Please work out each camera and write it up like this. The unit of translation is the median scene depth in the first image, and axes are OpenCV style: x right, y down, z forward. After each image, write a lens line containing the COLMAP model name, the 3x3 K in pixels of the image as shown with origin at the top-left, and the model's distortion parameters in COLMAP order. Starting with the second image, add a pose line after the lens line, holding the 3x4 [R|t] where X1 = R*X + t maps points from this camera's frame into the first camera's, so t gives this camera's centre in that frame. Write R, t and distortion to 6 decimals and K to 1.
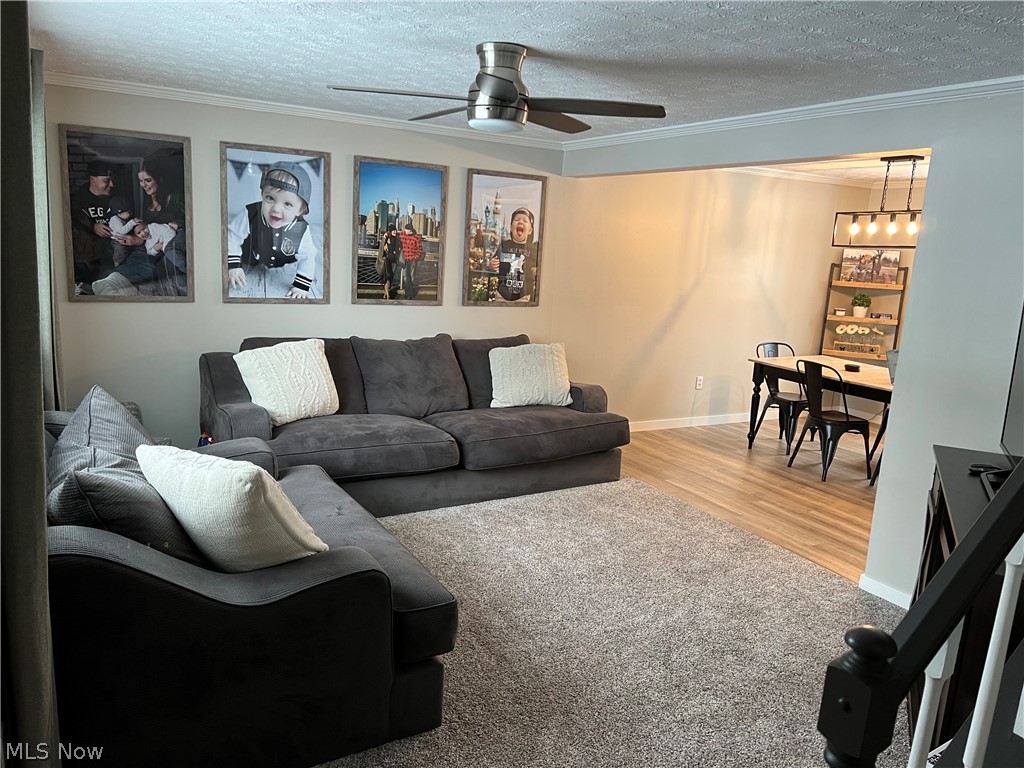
lens RADIAL K [[764.7, 0, 510.7], [0, 764.7, 389.6], [0, 0, 1]] dist [0.070325, -0.066517]
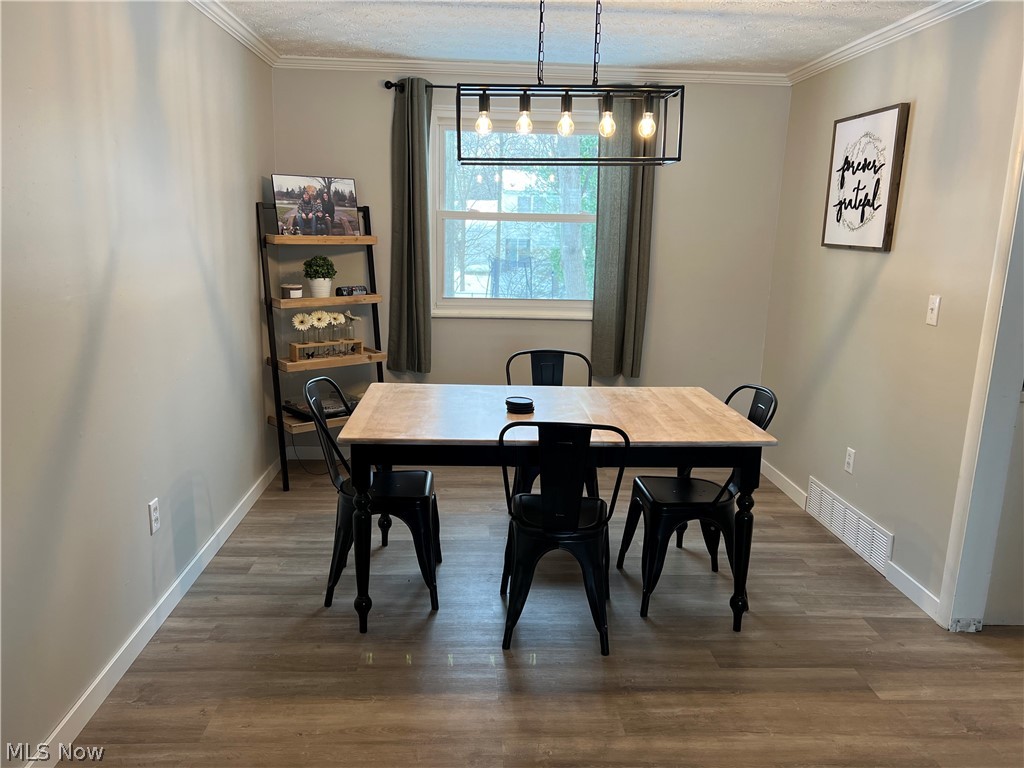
lens RADIAL K [[789.3, 0, 512.0], [0, 789.3, 384.0], [0, 0, 1]] dist [0.069456, -0.077905]
pose [[0.453658, -0.226808, 0.861831, -0.008887], [0.178675, 0.970584, 0.161376, -0.147954], [-0.873080, 0.080778, 0.480838, 0.884096]]
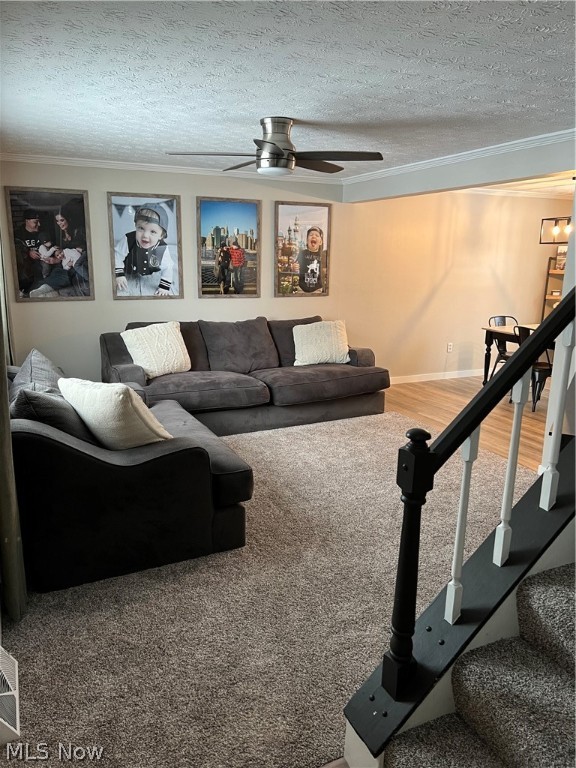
lens RADIAL K [[573.5, 0, 288.8], [0, 573.5, 387.2], [0, 0, 1]] dist [0.070325, -0.066517]
pose [[0.996193, -0.026351, -0.083103, 0.054869], [0.028953, 0.999122, 0.030270, 0.031785], [0.082232, -0.032560, 0.996081, -0.096342]]
